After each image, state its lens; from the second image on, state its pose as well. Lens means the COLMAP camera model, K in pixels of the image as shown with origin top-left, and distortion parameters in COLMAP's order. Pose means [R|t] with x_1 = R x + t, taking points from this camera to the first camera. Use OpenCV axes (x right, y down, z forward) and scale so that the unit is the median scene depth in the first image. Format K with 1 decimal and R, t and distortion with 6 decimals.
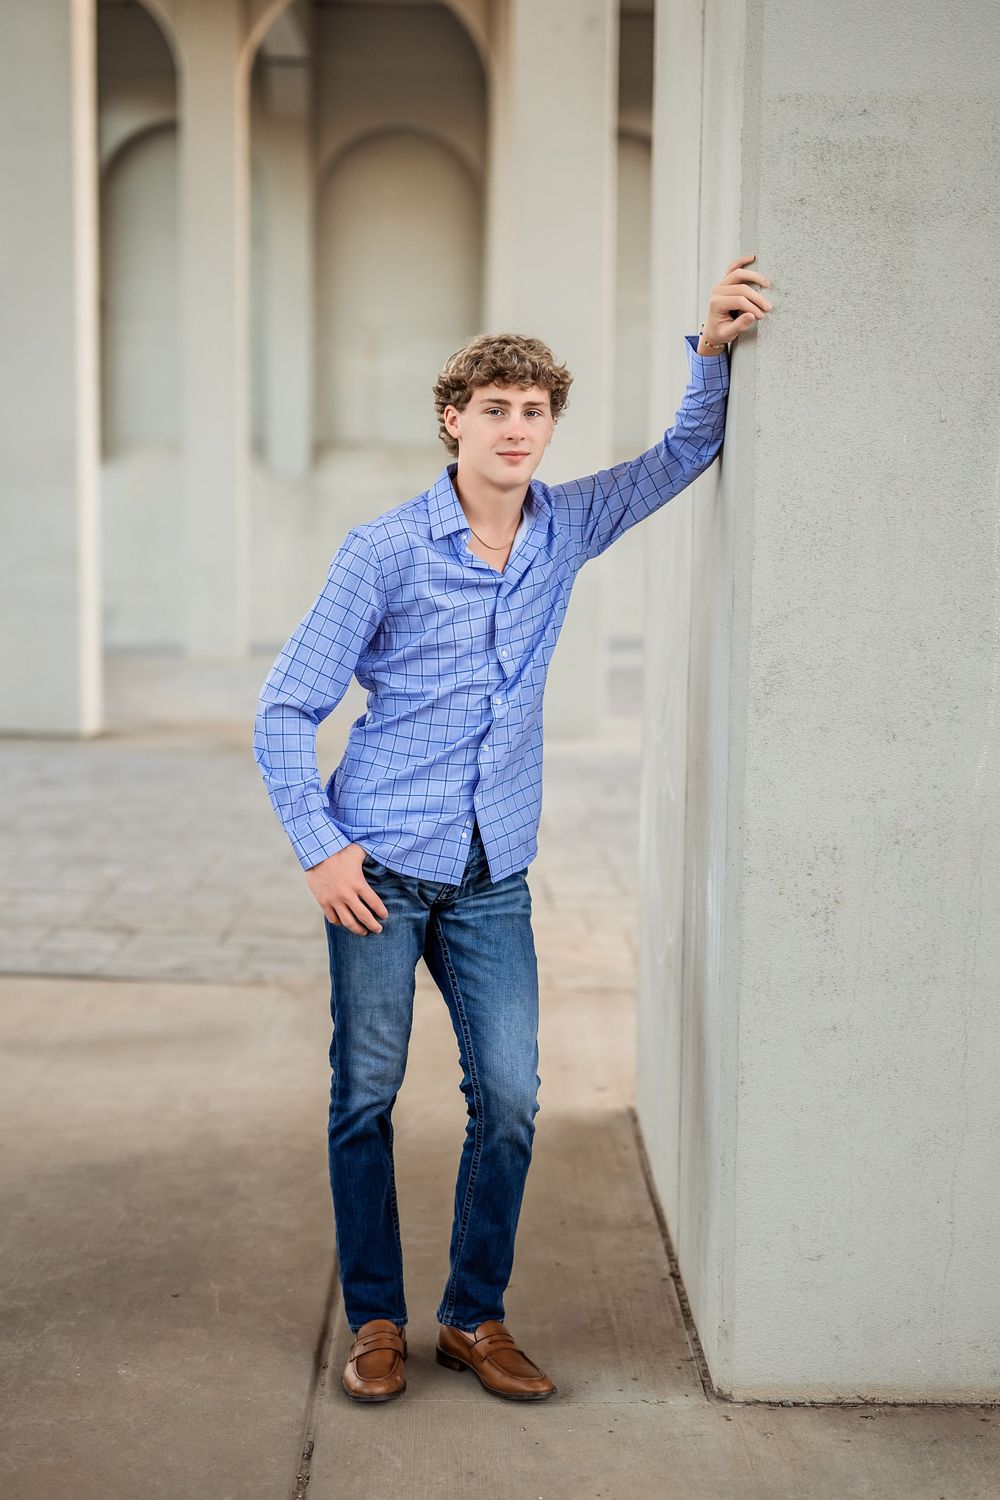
lens RADIAL K [[2733.4, 0, 500.0], [0, 2733.4, 750.0], [0, 0, 1]] dist [-0.027559, 0.073359]
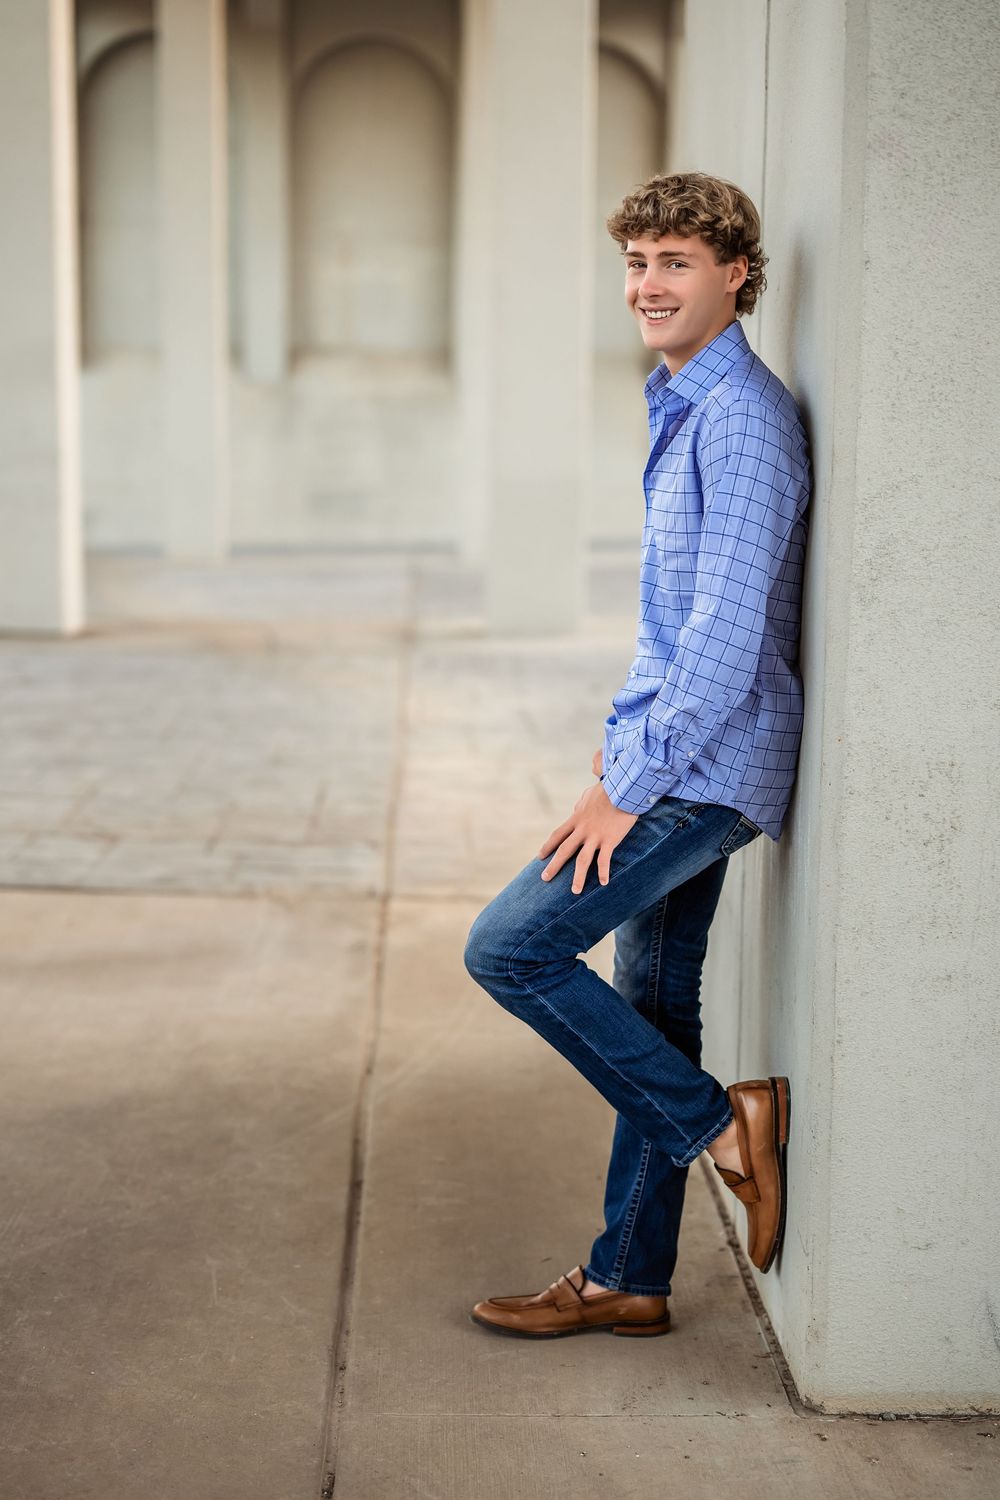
lens RADIAL K [[2733.4, 0, 500.0], [0, 2733.4, 750.0], [0, 0, 1]] dist [-0.027559, 0.073359]
pose [[0.999978, -0.001233, 0.006492, -0.018452], [0.000991, 0.999309, 0.037168, 0.000245], [-0.006534, -0.037161, 0.999288, 0.138939]]
